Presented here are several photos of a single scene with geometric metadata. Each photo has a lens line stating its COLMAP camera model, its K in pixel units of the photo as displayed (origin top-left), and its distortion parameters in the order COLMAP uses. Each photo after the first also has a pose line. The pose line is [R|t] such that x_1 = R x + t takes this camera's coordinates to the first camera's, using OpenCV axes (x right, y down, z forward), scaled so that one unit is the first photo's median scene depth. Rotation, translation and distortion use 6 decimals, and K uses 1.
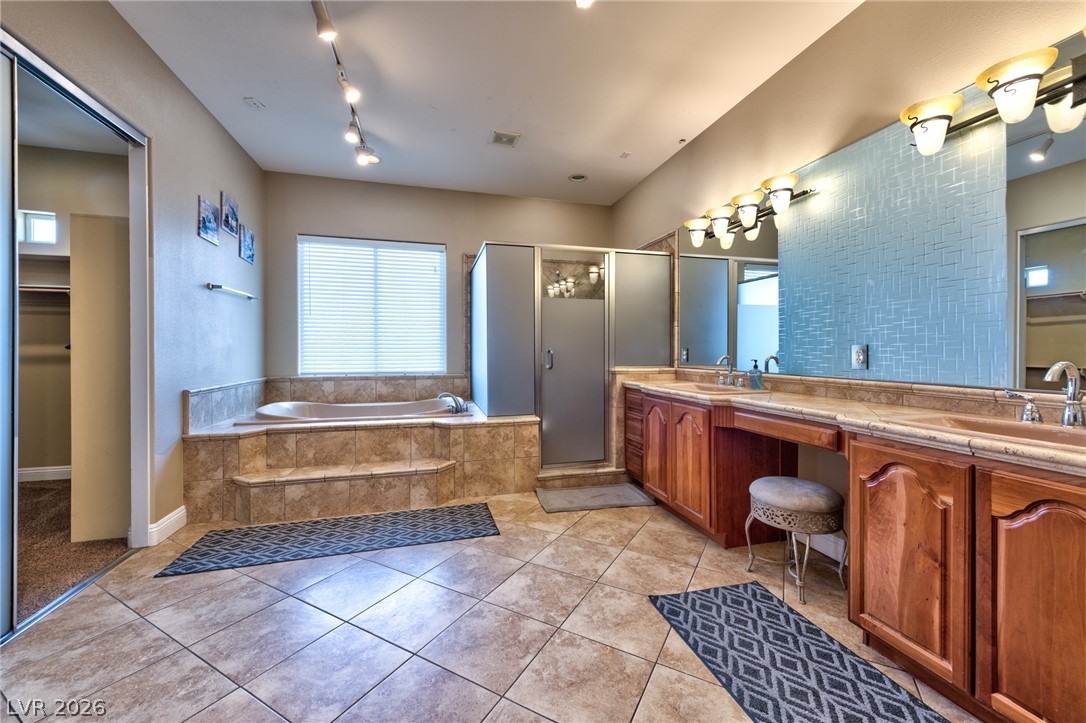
lens RADIAL K [[441.6, 0, 544.1], [0, 441.6, 355.4], [0, 0, 1]] dist [0.003094, -0.001230]
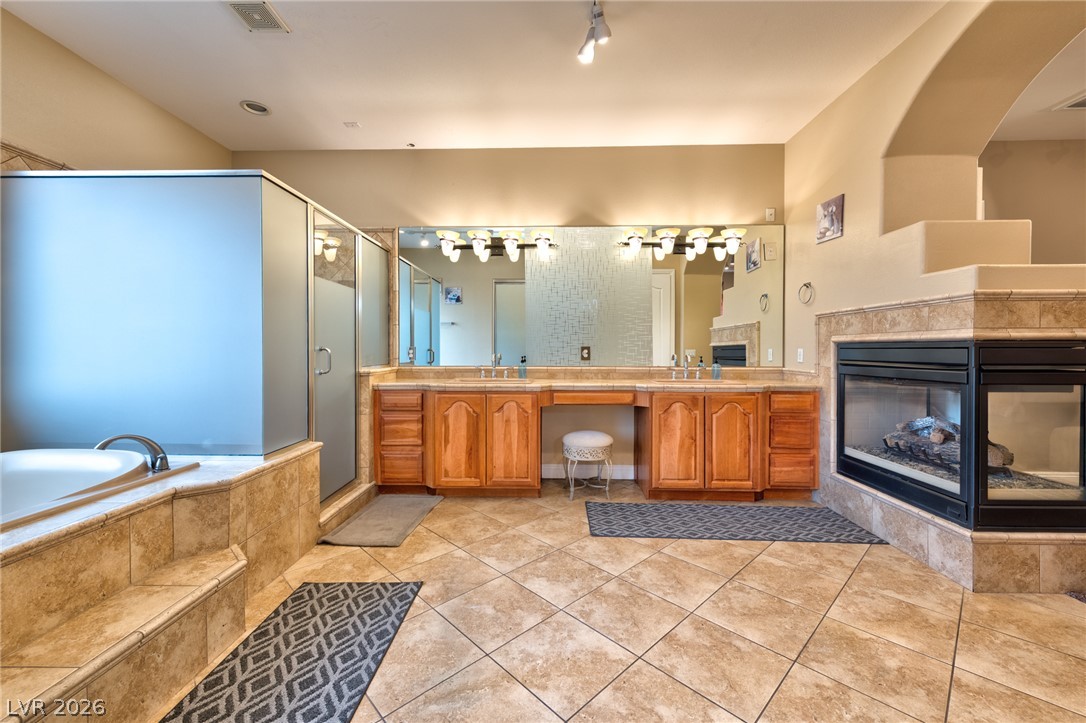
lens RADIAL K [[441.6, 0, 544.2], [0, 441.6, 356.0], [0, 0, 1]] dist [0.003094, -0.001230]
pose [[0.261308, -0.012961, 0.965169, -0.687562], [0.009980, 0.999893, 0.010725, -0.004106], [-0.965204, 0.006830, 0.261409, 0.503253]]
